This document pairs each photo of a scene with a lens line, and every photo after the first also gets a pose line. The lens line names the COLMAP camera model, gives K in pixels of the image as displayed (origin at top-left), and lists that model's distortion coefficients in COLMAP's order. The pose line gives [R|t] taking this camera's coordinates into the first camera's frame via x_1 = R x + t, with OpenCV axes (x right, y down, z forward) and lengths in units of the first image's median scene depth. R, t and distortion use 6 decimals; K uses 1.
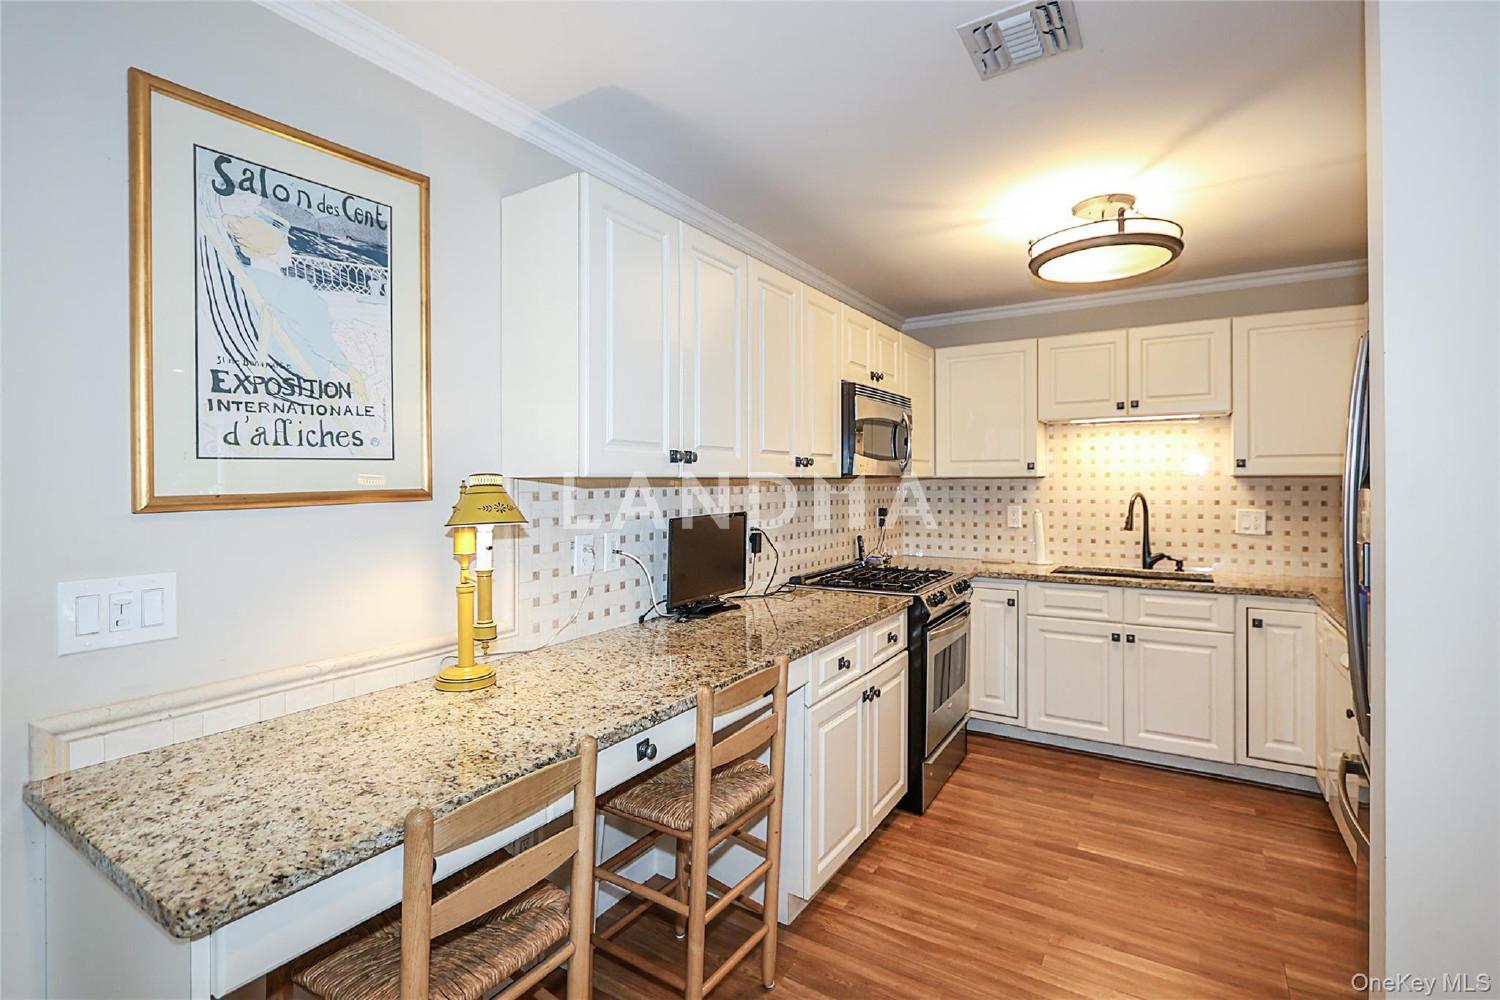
lens RADIAL K [[691.2, 0, 754.7], [0, 691.2, 485.4], [0, 0, 1]] dist [-0.011603, 0.000008]
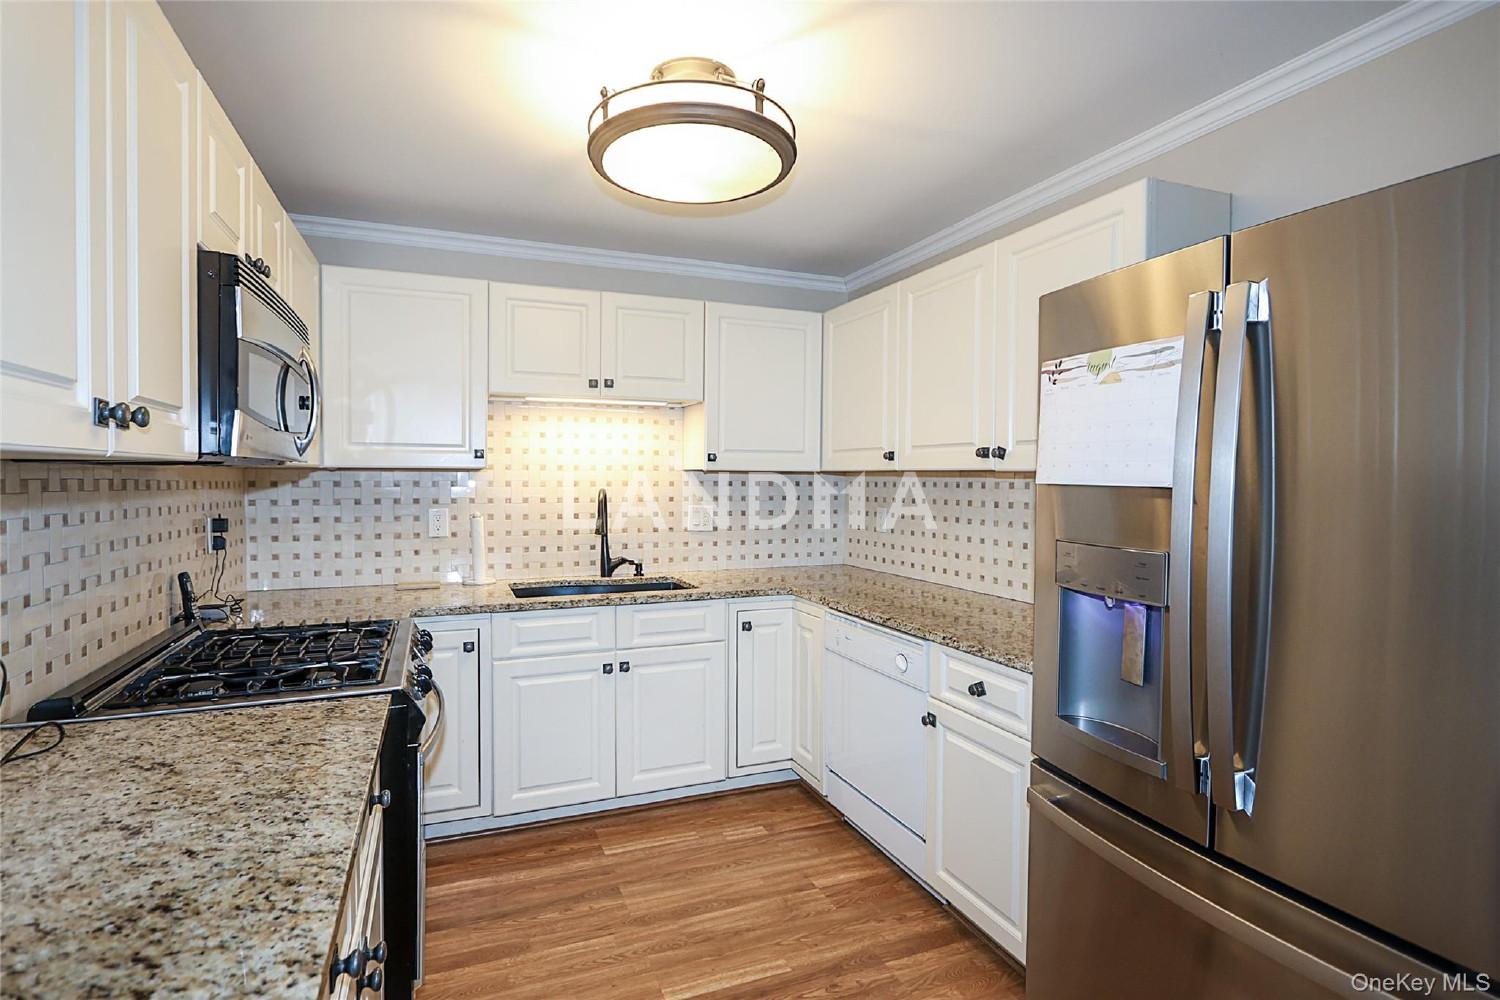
lens RADIAL K [[676.3, 0, 749.1], [0, 676.3, 496.2], [0, 0, 1]] dist [-0.010240, 0.000323]
pose [[0.581835, -0.015891, 0.813151, -0.018950], [-0.002664, 0.999766, 0.021444, 0.001042], [-0.813302, -0.014643, 0.581657, 0.371214]]
